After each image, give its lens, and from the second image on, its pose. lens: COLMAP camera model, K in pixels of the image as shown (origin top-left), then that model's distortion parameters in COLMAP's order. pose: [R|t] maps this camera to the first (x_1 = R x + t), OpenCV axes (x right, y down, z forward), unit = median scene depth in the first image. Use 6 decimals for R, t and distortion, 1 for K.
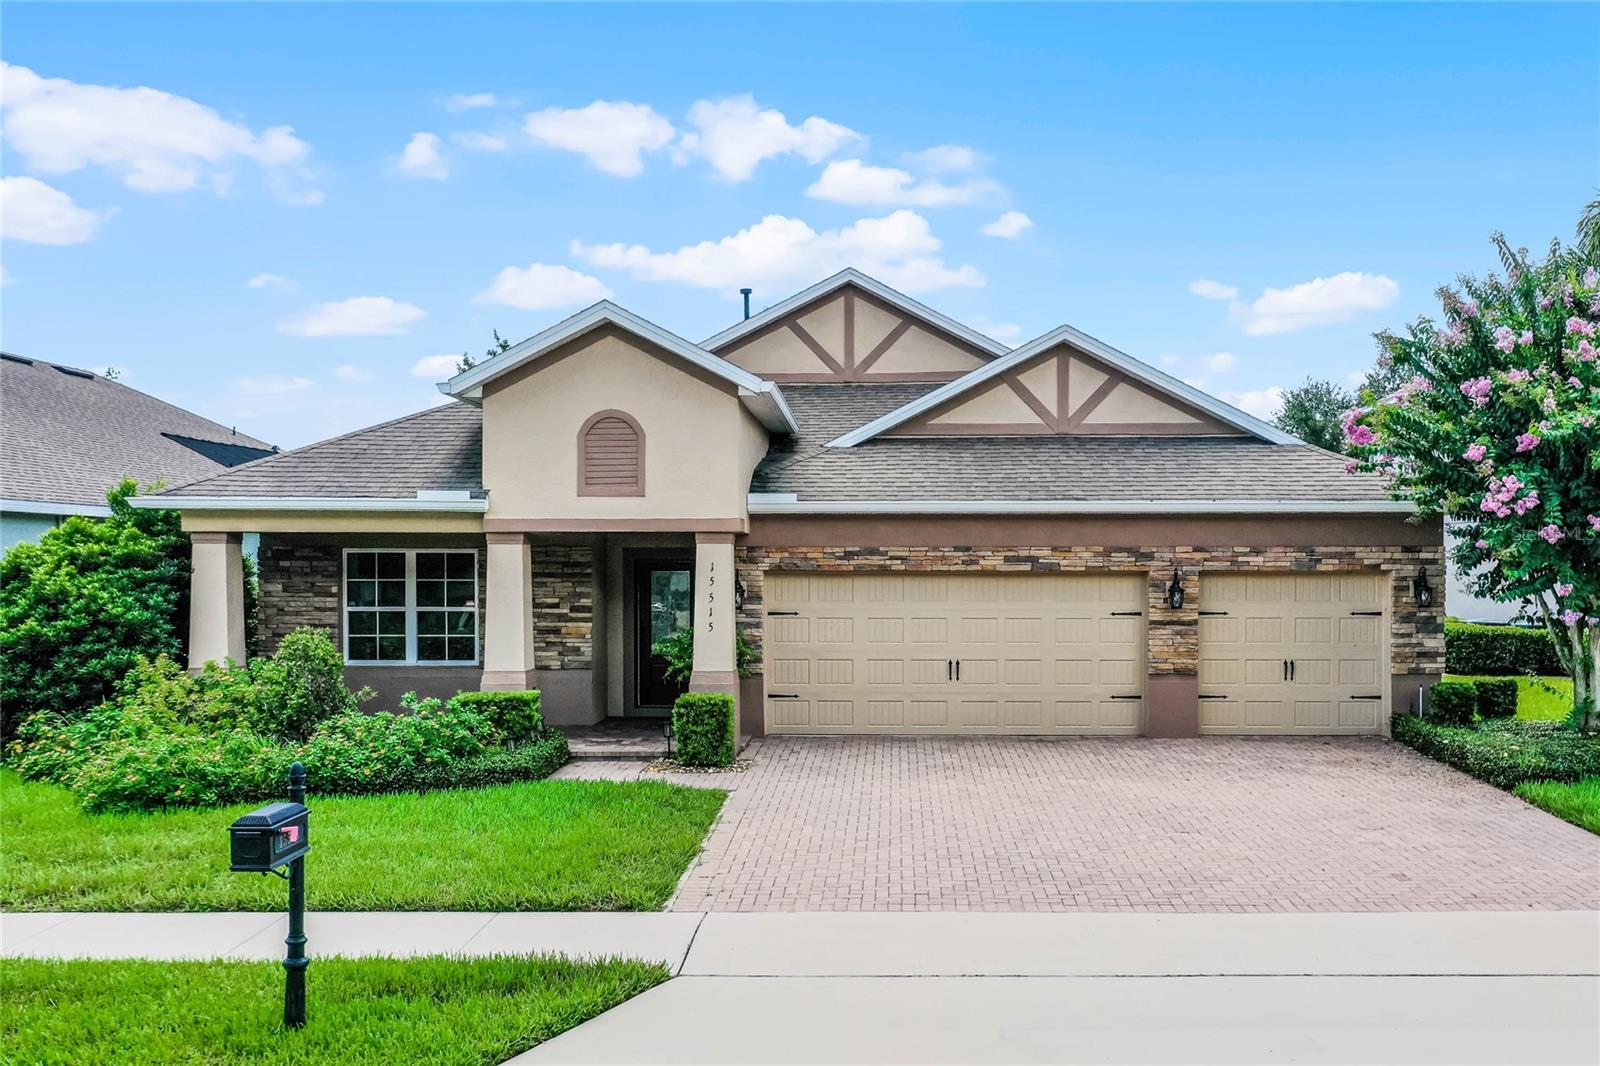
lens RADIAL K [[1249.5, 0, 841.5], [0, 1249.5, 534.5], [0, 0, 1]] dist [0.011074, 0.003190]
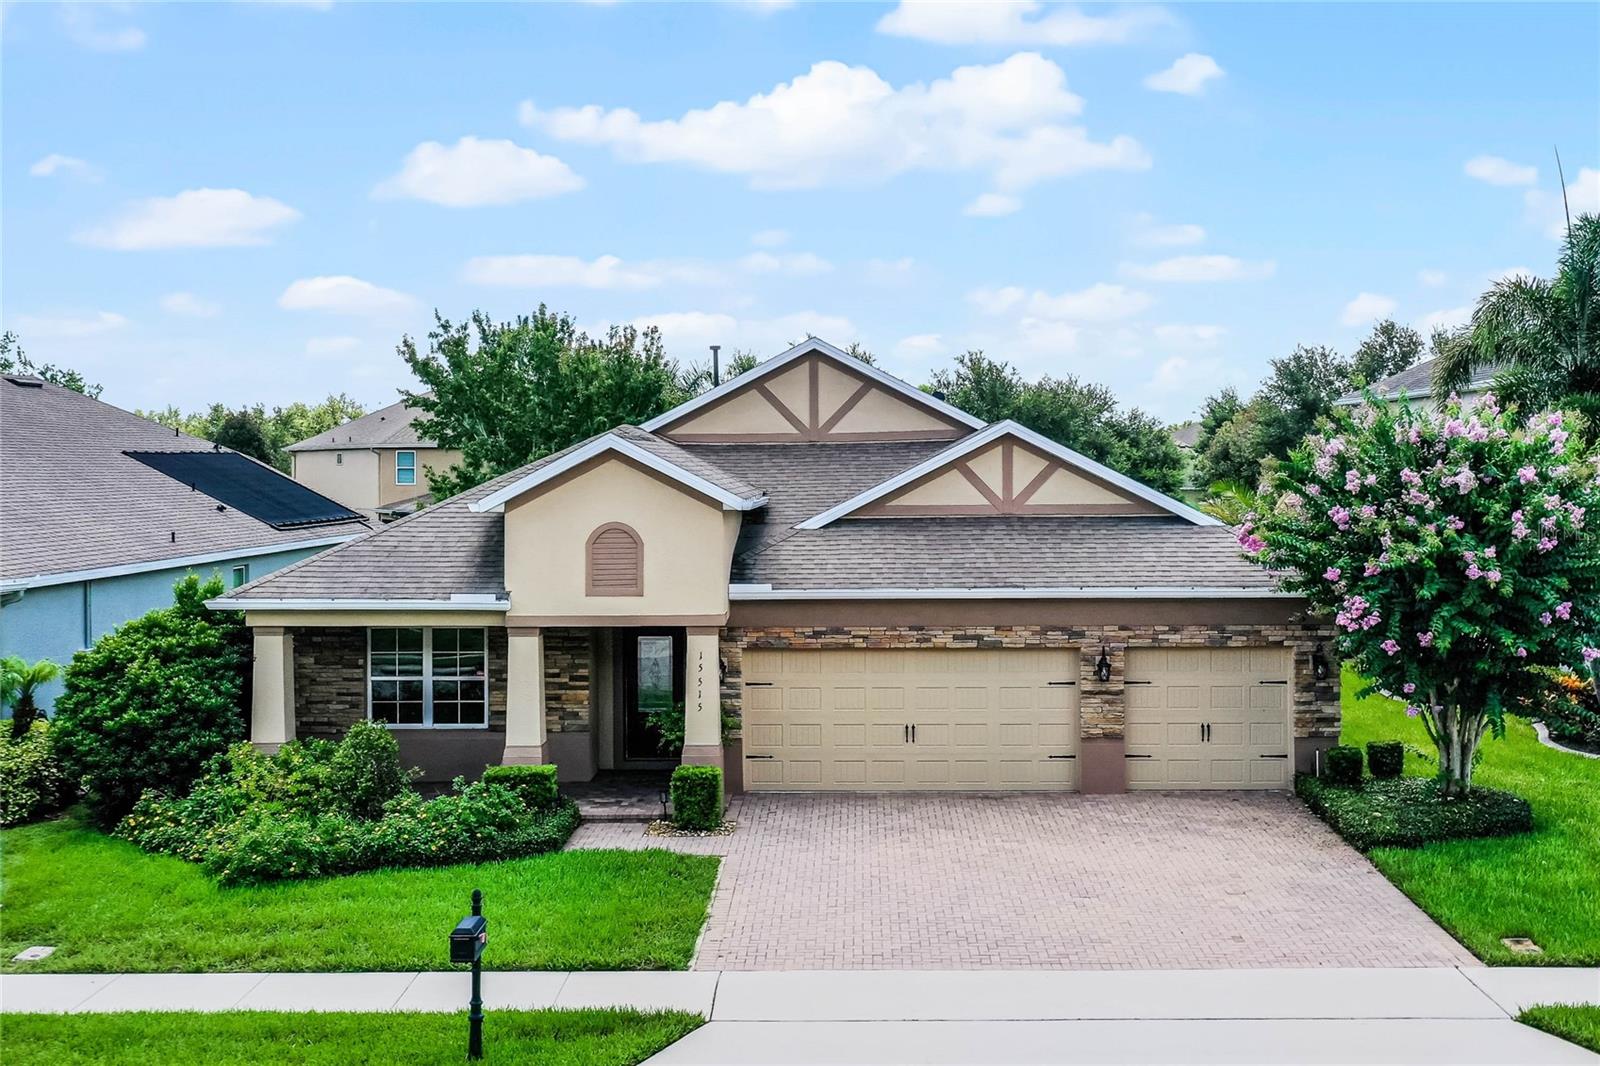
lens RADIAL K [[1245.1, 0, 800.0], [0, 1245.1, 533.0], [0, 0, 1]] dist [0.011237, 0.003289]
pose [[0.999977, -0.005610, -0.003937, -0.005608], [0.005541, 0.999838, -0.017132, -0.068459], [0.004032, 0.017109, 0.999845, -0.166790]]
